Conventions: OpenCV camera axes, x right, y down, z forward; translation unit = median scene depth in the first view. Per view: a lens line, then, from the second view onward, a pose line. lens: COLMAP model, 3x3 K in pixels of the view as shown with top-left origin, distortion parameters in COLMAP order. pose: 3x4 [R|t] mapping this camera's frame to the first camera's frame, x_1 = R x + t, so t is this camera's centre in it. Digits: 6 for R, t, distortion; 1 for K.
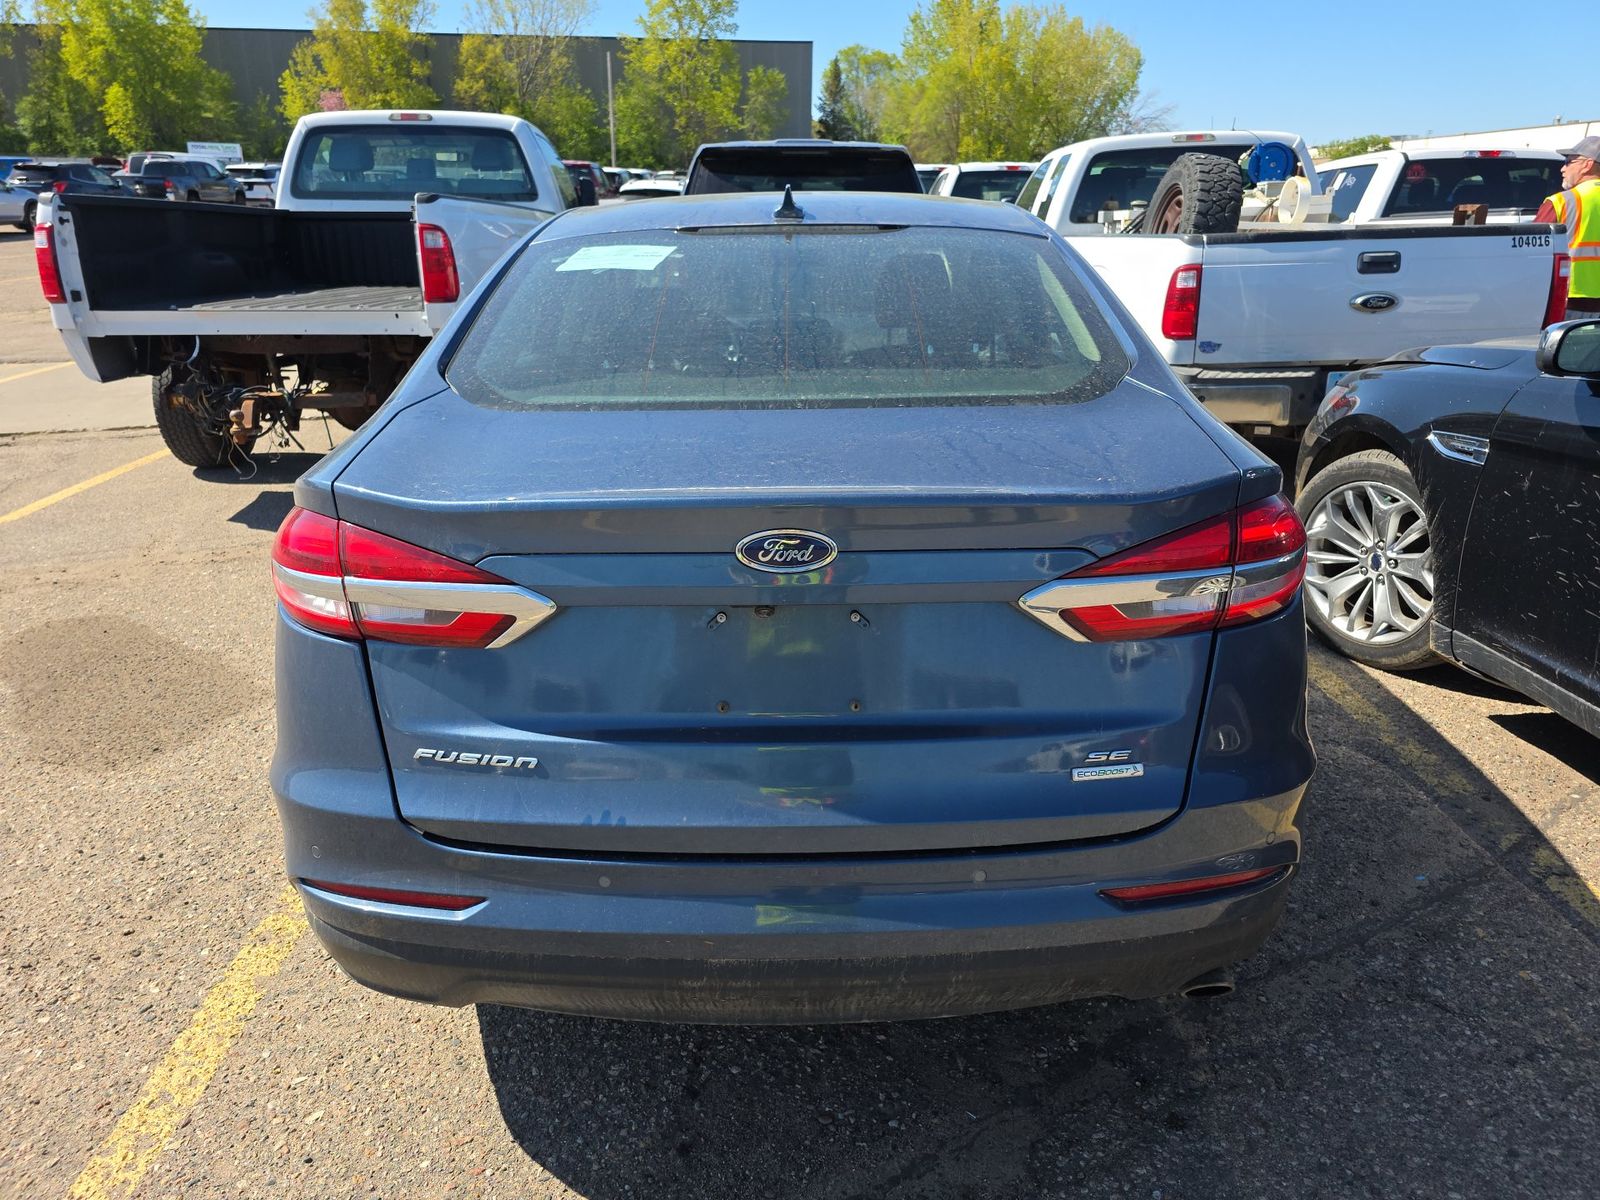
lens RADIAL K [[1111.7, 0, 803.0], [0, 1111.7, 593.2], [0, 0, 1]] dist [0.042751, -0.031019]
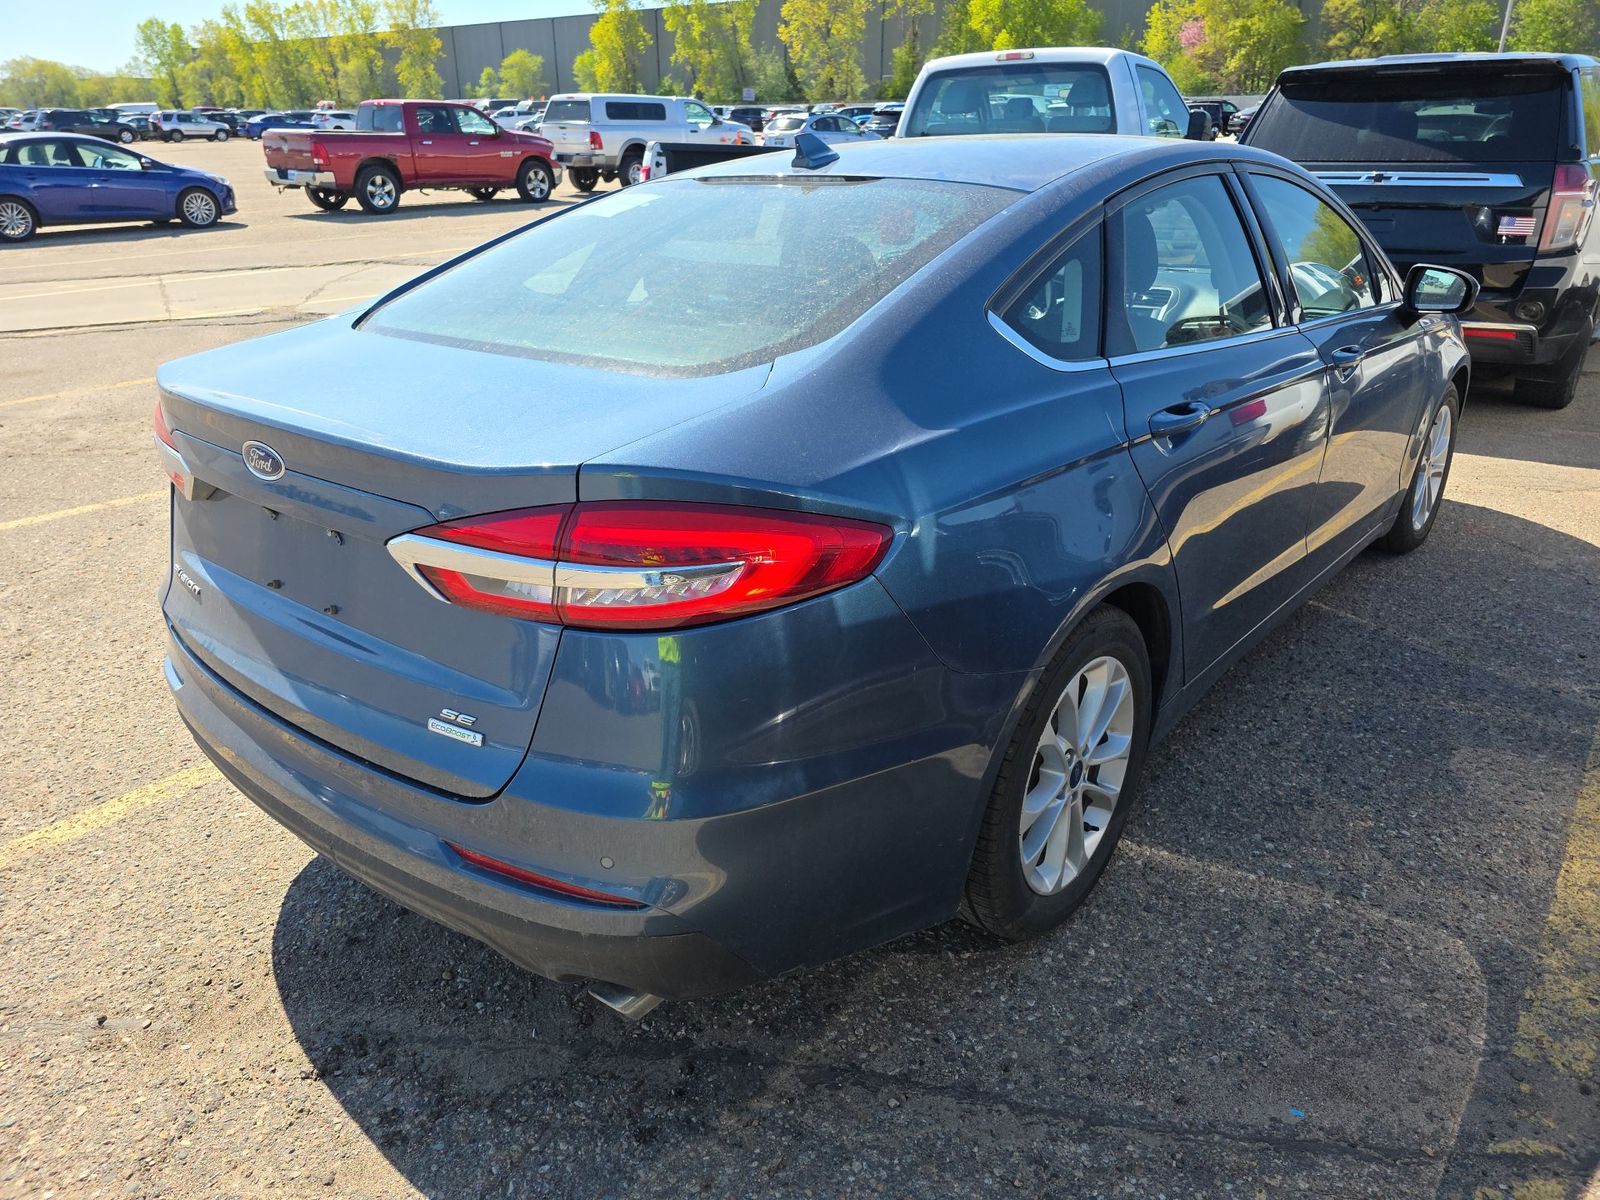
lens RADIAL K [[1111.7, 0, 801.5], [0, 1111.7, 610.6], [0, 0, 1]] dist [0.042751, -0.031019]
pose [[0.758503, 0.243938, -0.604292, 1.103698], [-0.203455, 0.969589, 0.136024, -0.151399], [0.619096, 0.019771, 0.785066, 0.388281]]
